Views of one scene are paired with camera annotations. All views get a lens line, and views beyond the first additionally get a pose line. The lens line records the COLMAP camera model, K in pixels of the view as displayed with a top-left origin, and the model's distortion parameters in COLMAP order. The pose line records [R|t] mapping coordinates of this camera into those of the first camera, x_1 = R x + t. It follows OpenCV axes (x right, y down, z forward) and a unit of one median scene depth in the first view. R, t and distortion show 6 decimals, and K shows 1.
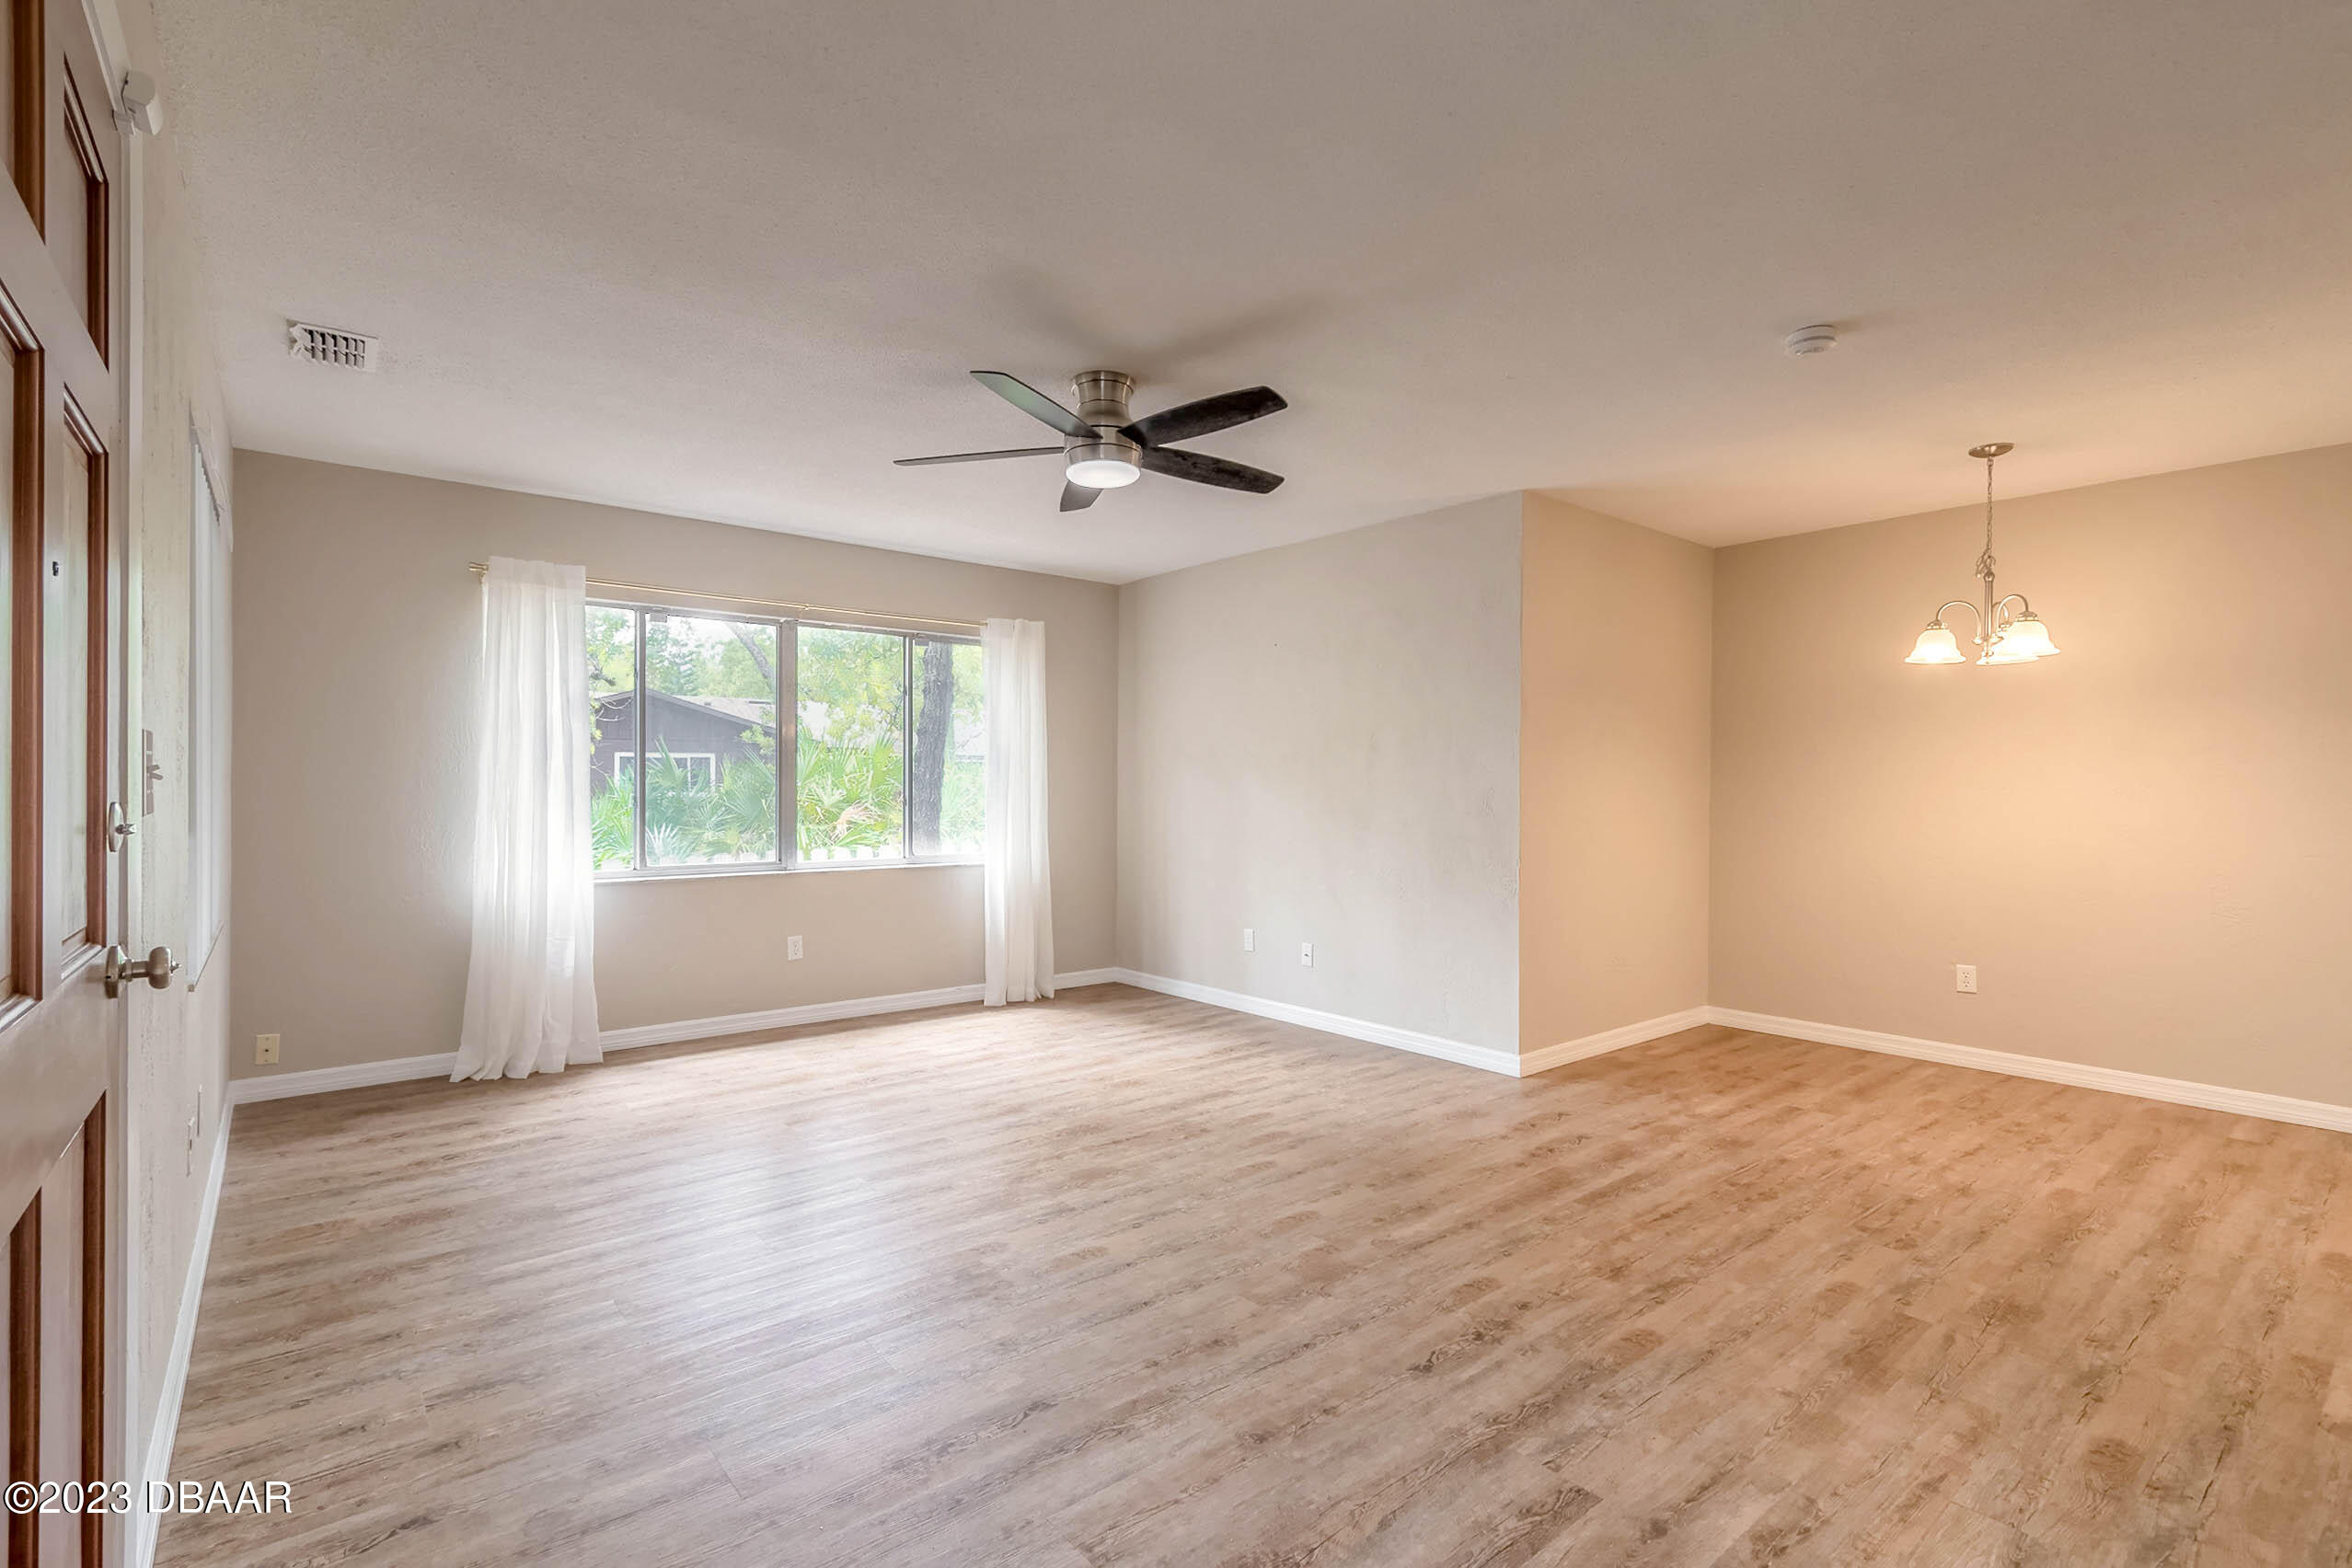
lens RADIAL K [[1064.2, 0, 1138.4], [0, 1064.2, 784.7], [0, 0, 1]] dist [0.001237, -0.000629]
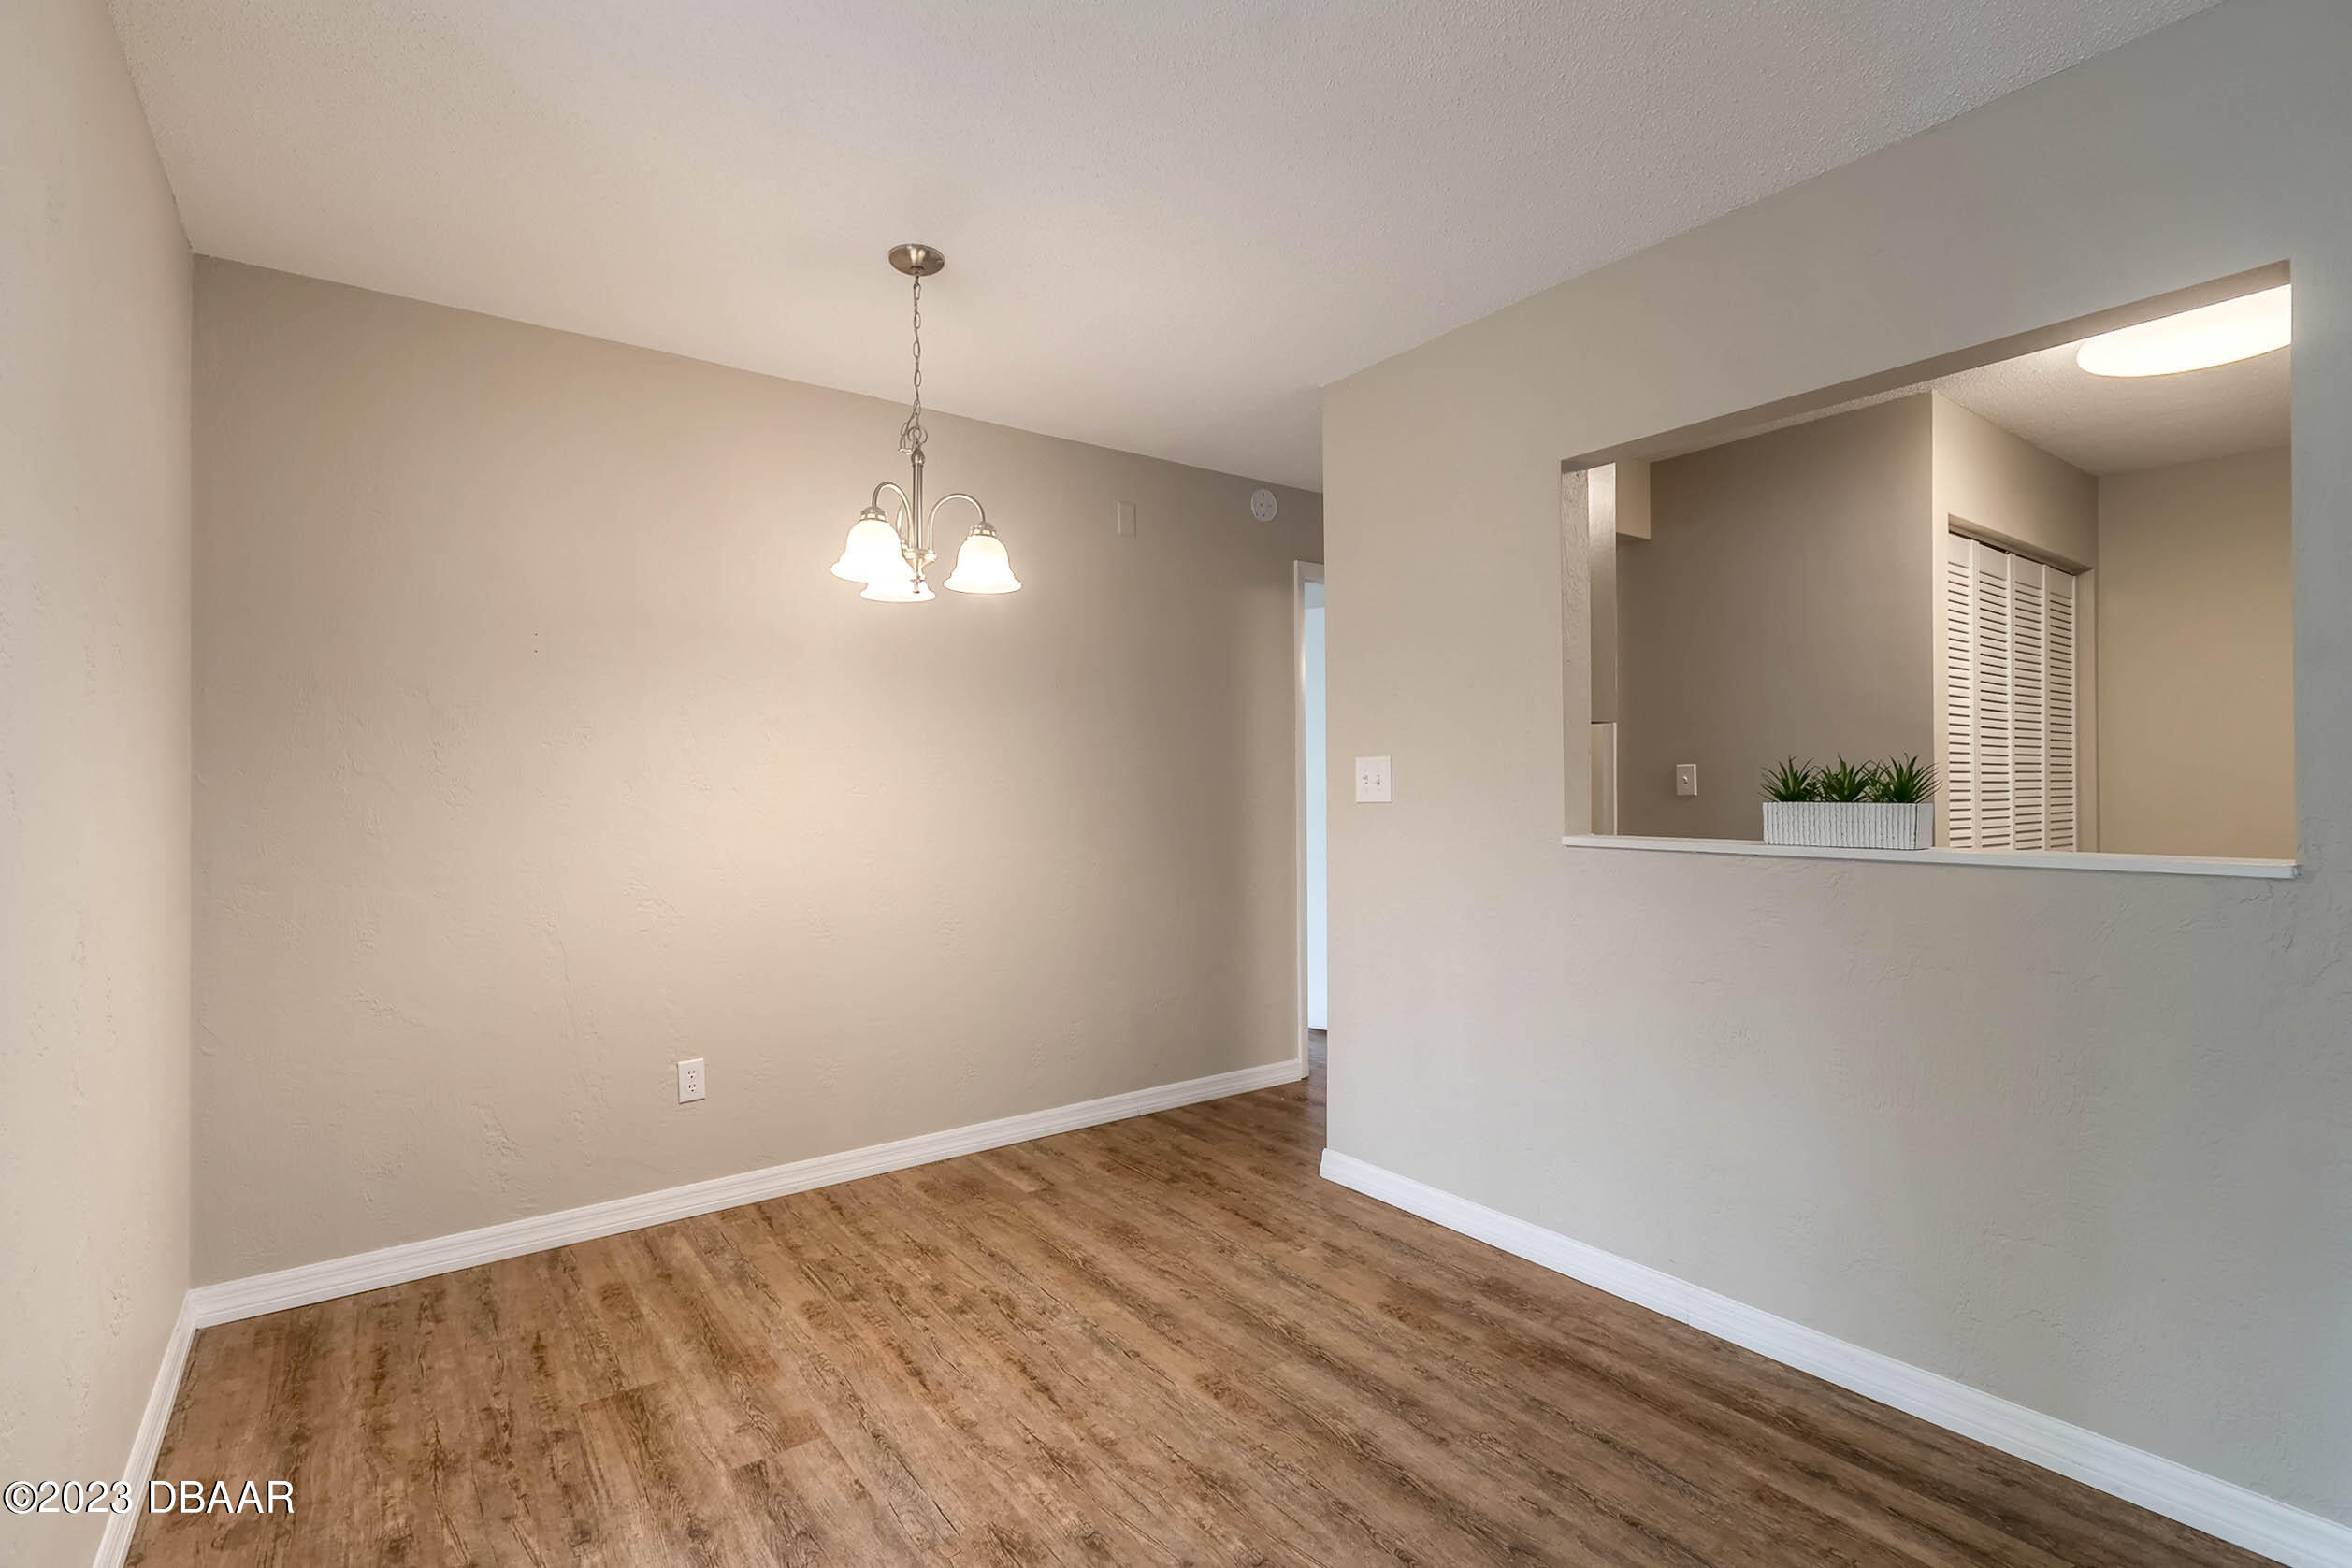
lens RADIAL K [[1064.1, 0, 1138.4], [0, 1064.1, 784.7], [0, 0, 1]] dist [0.001237, -0.000629]
pose [[0.044409, 0.003657, 0.999007, 0.190634], [0.005118, 0.999979, -0.003888, 0.006260], [-0.999000, 0.005286, 0.044390, 0.984178]]
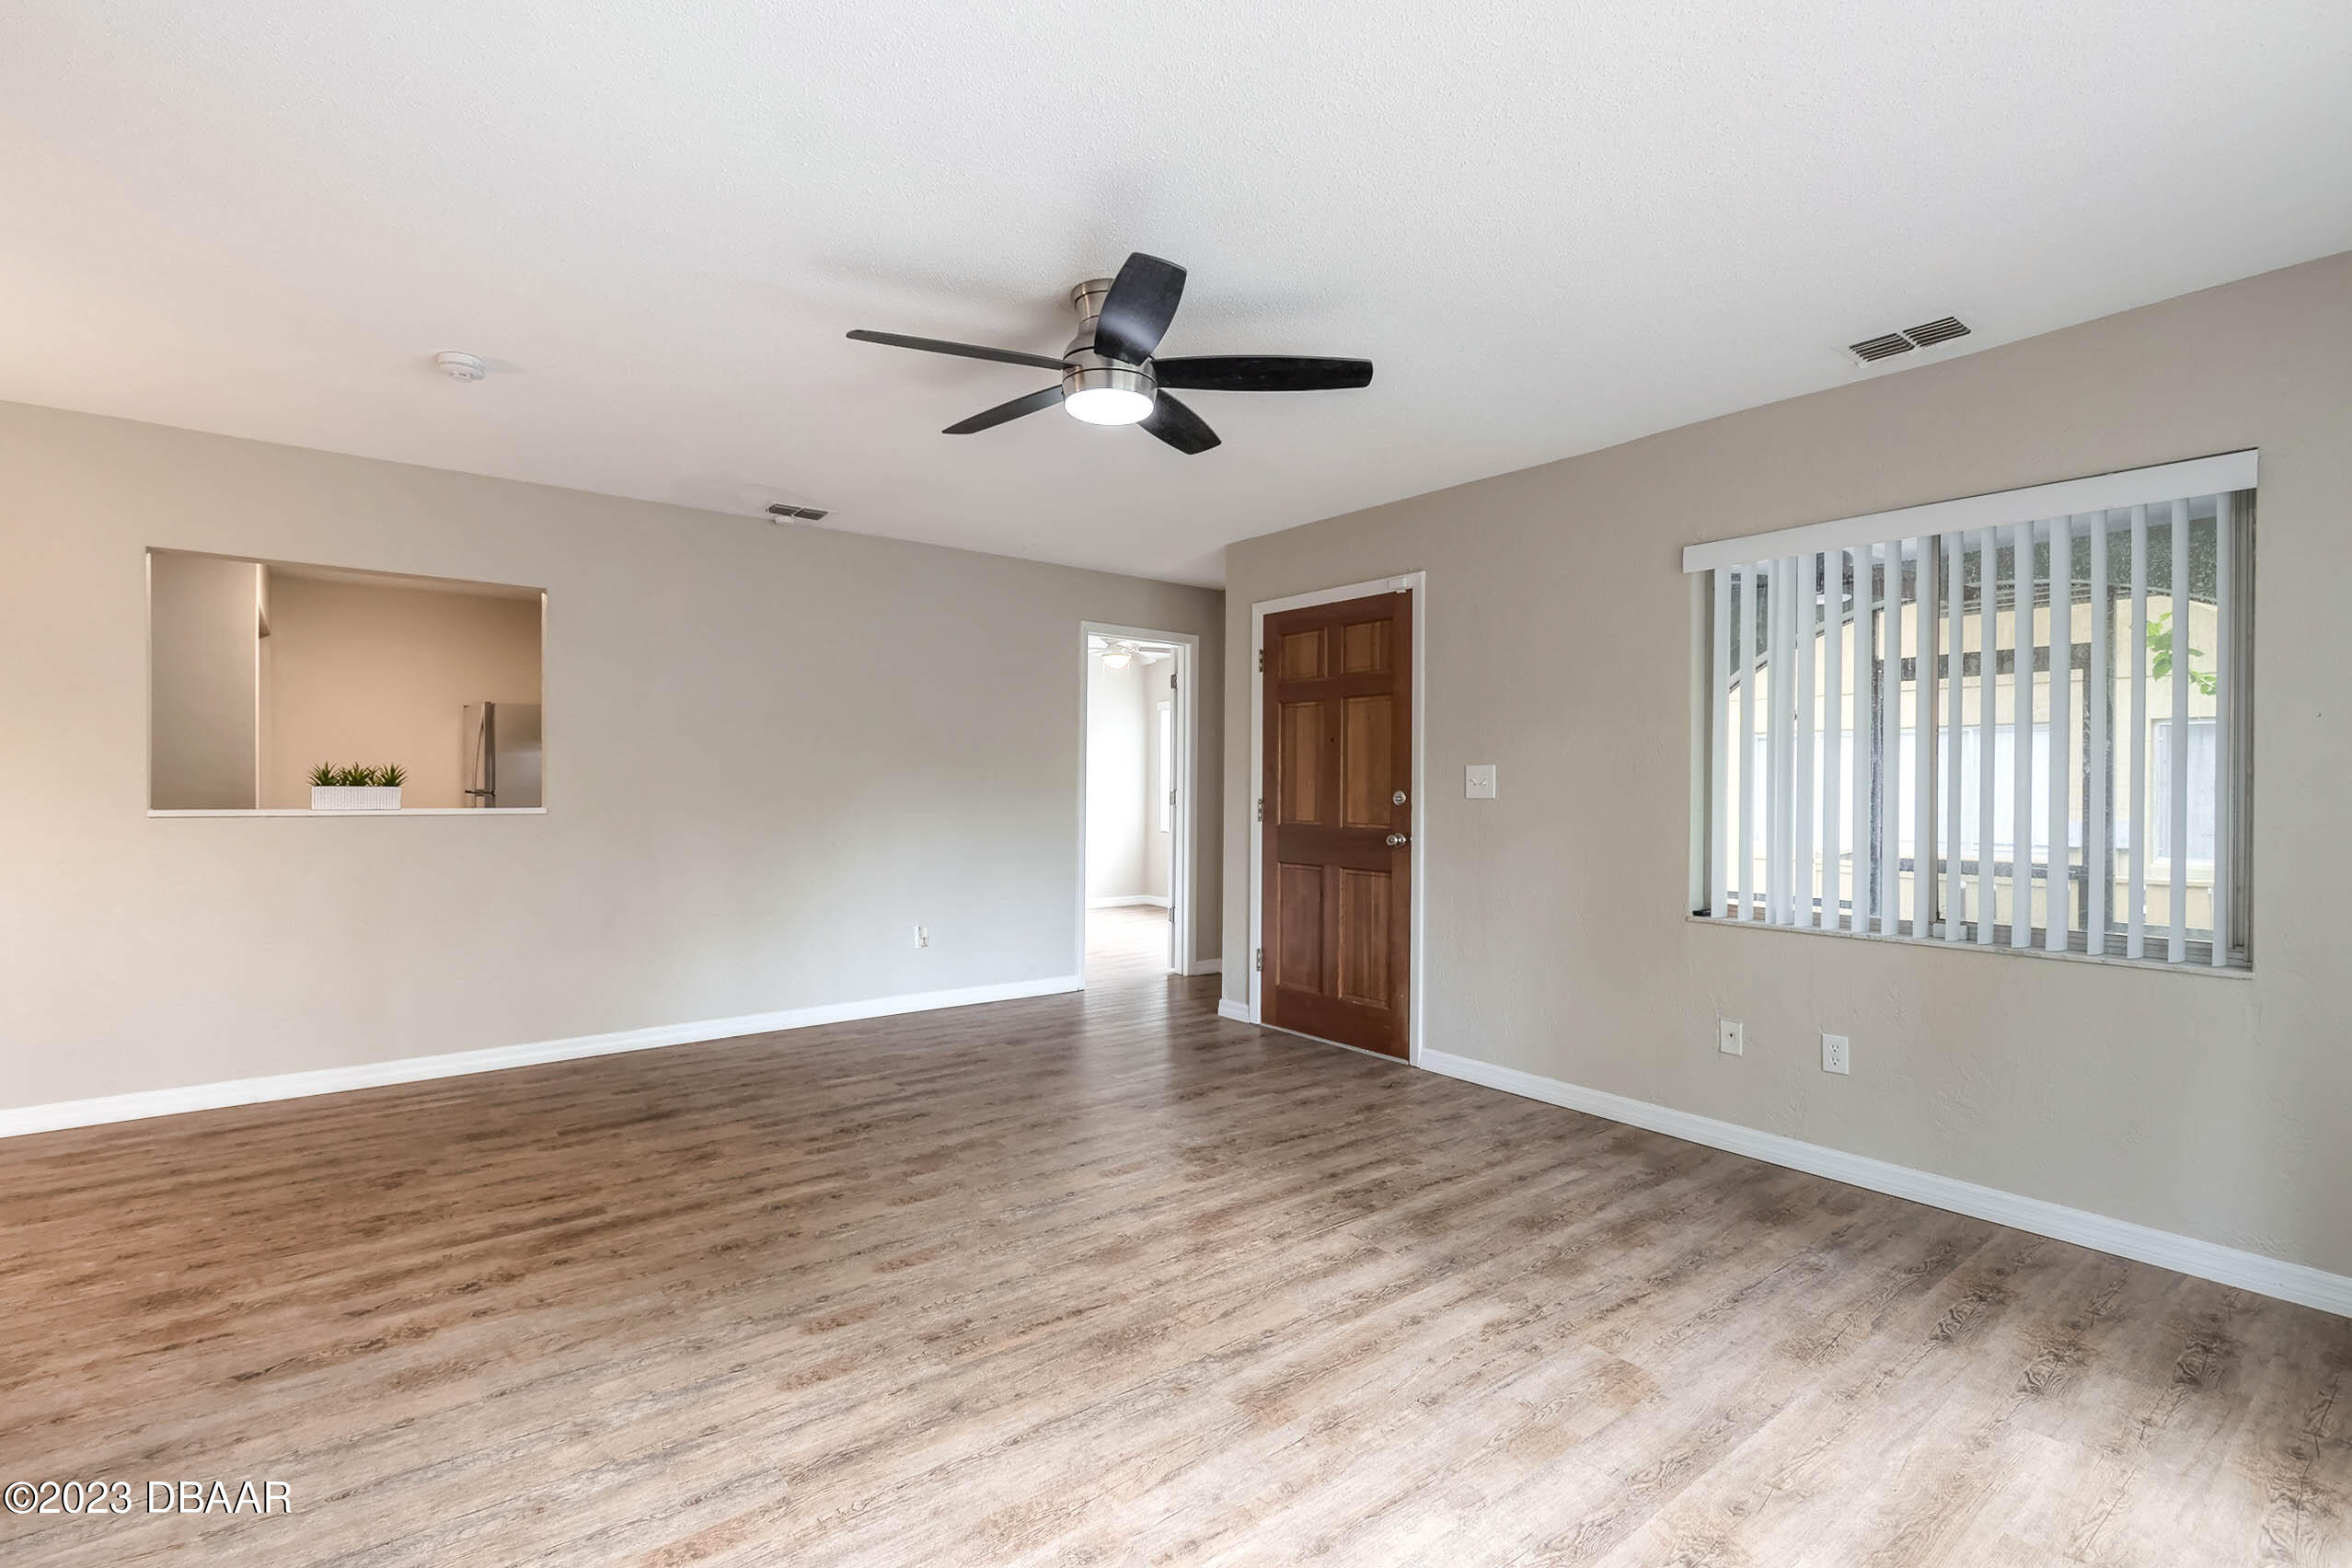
lens RADIAL K [[1064.2, 0, 1138.4], [0, 1064.2, 784.7], [0, 0, 1]] dist [0.001237, -0.000629]
pose [[-0.999772, -0.012264, 0.017505, -0.073694], [-0.012238, 0.999924, 0.001566, 0.001568], [-0.017523, 0.001351, -0.999846, 1.822811]]
